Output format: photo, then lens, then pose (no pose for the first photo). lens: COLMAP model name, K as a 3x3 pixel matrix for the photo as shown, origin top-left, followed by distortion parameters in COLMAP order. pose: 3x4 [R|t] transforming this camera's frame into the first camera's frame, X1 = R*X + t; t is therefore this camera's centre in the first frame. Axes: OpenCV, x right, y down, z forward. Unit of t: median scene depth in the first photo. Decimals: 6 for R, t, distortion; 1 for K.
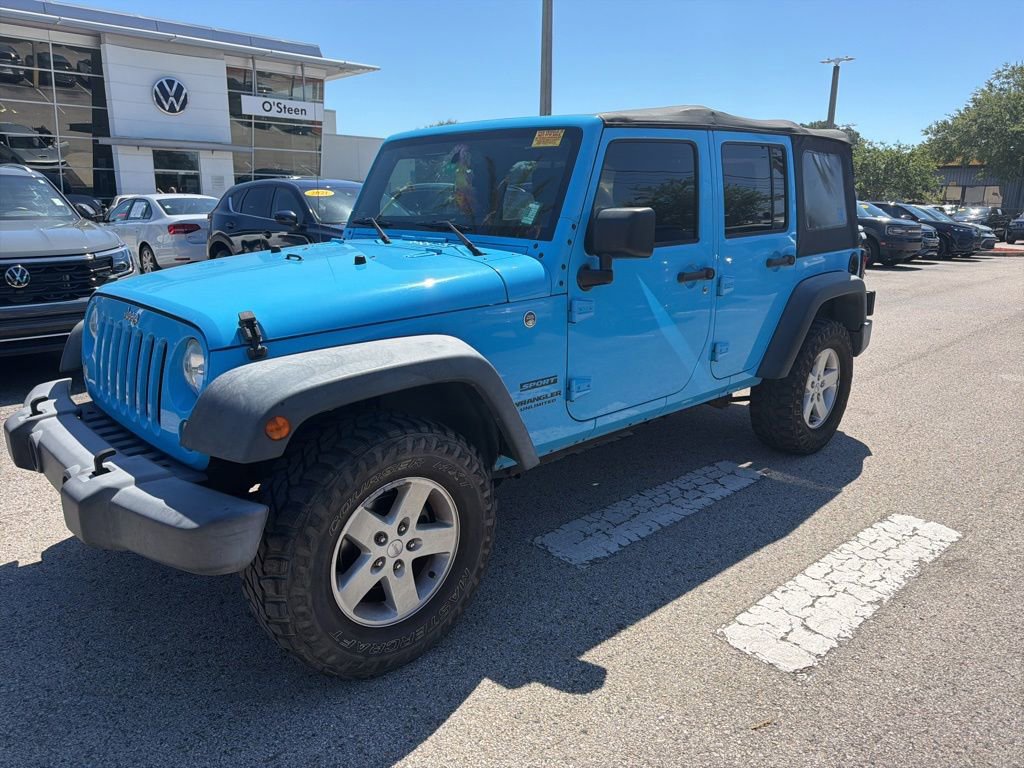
lens RADIAL K [[726.7, 0, 512.0], [0, 726.7, 378.3], [0, 0, 1]] dist [0.028372, -0.037264]
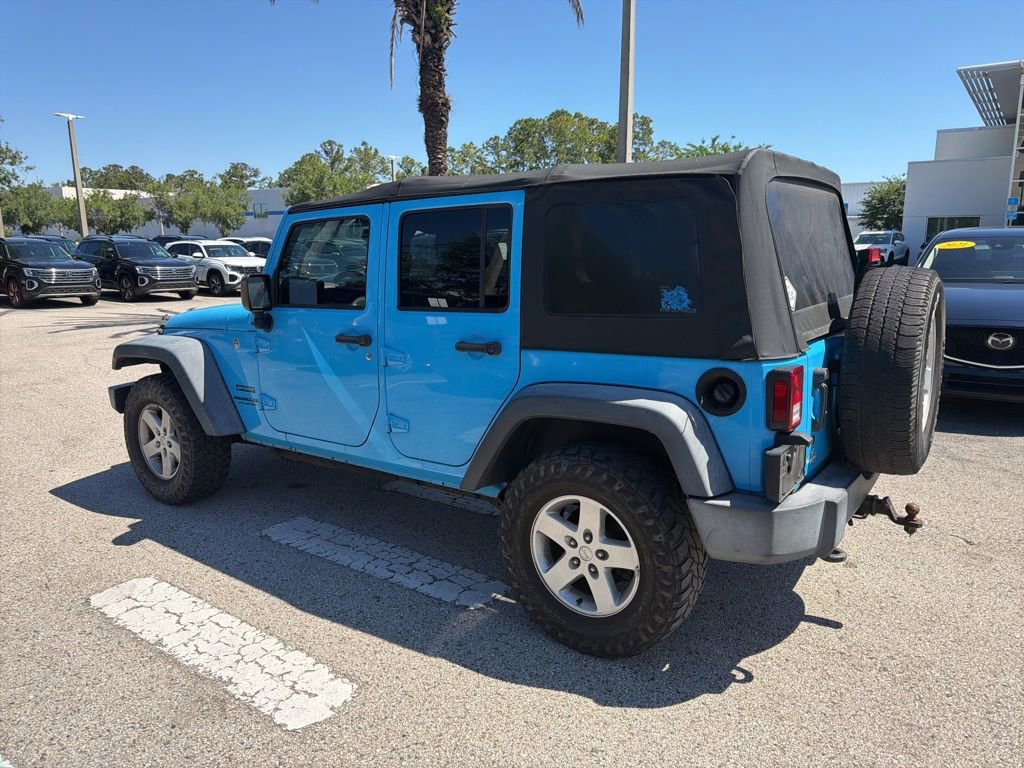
lens RADIAL K [[727.0, 0, 512.0], [0, 727.0, 384.0], [0, 0, 1]] dist [0.050323, -0.069519]
pose [[0.186776, 0.175832, -0.966539, 1.310307], [-0.224352, 0.965488, 0.132287, -0.267174], [0.956442, 0.192137, 0.219778, 0.988121]]
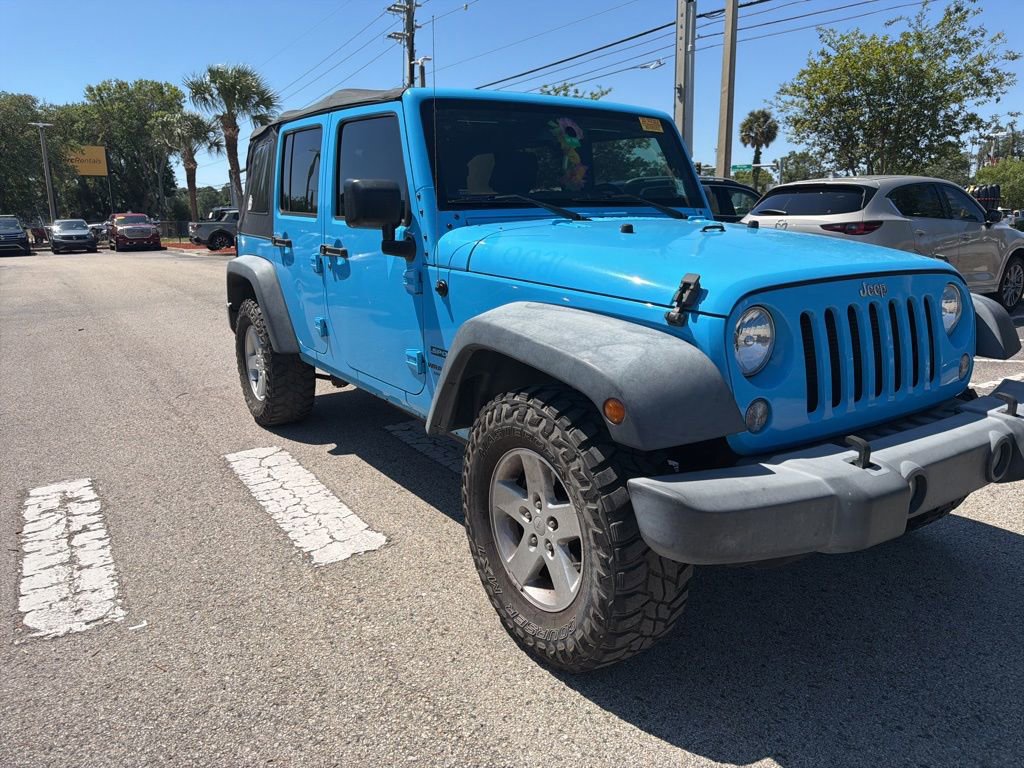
lens RADIAL K [[729.0, 0, 506.5], [0, 729.0, 379.6], [0, 0, 1]] dist [0.024361, -0.028727]
pose [[0.182110, -0.227205, 0.956668, -1.067249], [0.247389, 0.952227, 0.179058, -0.181138], [-0.951648, 0.204061, 0.229618, 0.909095]]
